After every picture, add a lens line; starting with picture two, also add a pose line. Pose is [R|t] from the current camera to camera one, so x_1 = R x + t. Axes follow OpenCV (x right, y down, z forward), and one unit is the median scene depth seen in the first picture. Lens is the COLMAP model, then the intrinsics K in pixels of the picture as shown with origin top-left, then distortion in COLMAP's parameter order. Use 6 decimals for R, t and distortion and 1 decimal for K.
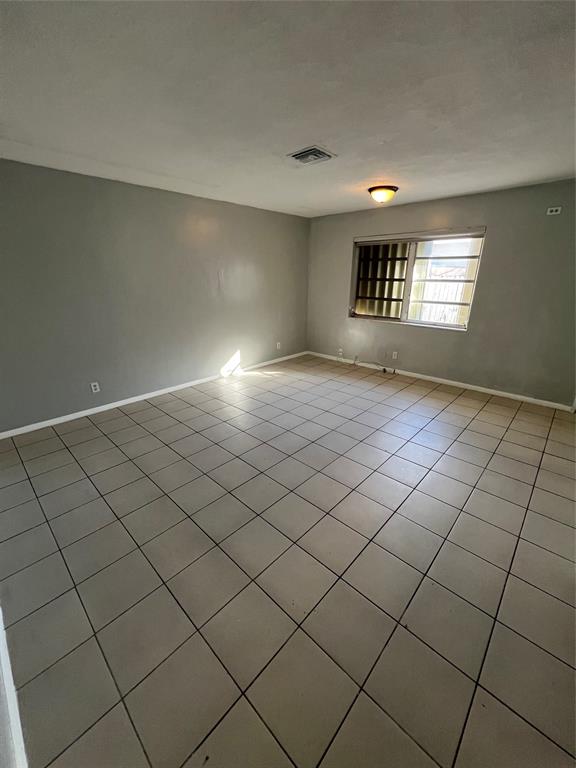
lens RADIAL K [[307.6, 0, 290.4], [0, 307.6, 383.1], [0, 0, 1]] dist [-0.000456, -0.000715]
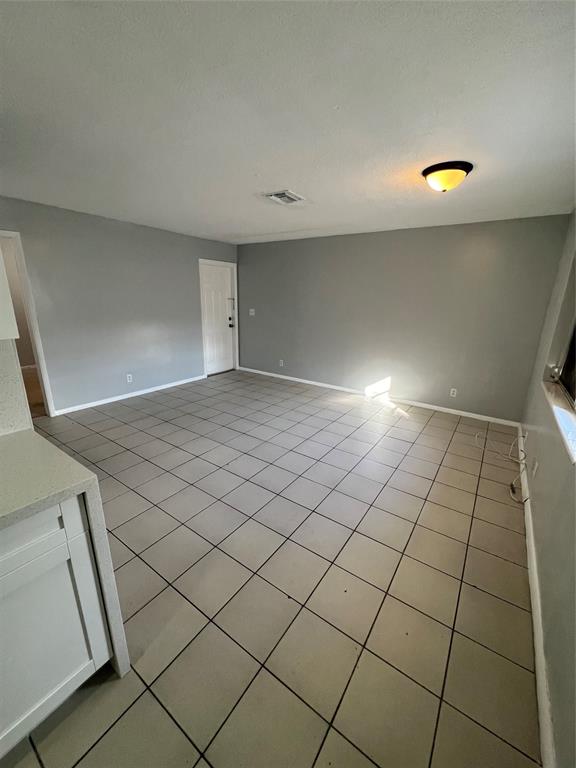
lens RADIAL K [[307.6, 0, 288.7], [0, 307.6, 382.1], [0, 0, 1]] dist [-0.000456, -0.000715]
pose [[0.144615, 0.271758, -0.951438, 0.724734], [-0.355000, 0.911781, 0.206472, -0.184027], [0.923613, 0.307901, 0.228332, 0.510392]]
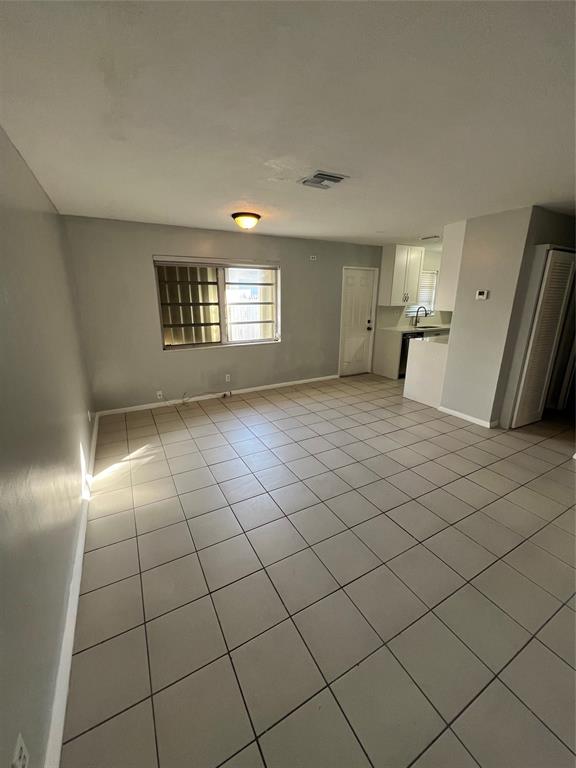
lens RADIAL K [[307.6, 0, 290.9], [0, 307.6, 381.7], [0, 0, 1]] dist [-0.000456, -0.000715]
pose [[0.303205, -0.261338, 0.916389, -0.529234], [0.320439, 0.933620, 0.160228, -0.179119], [-0.897433, 0.245065, 0.366821, 0.470127]]
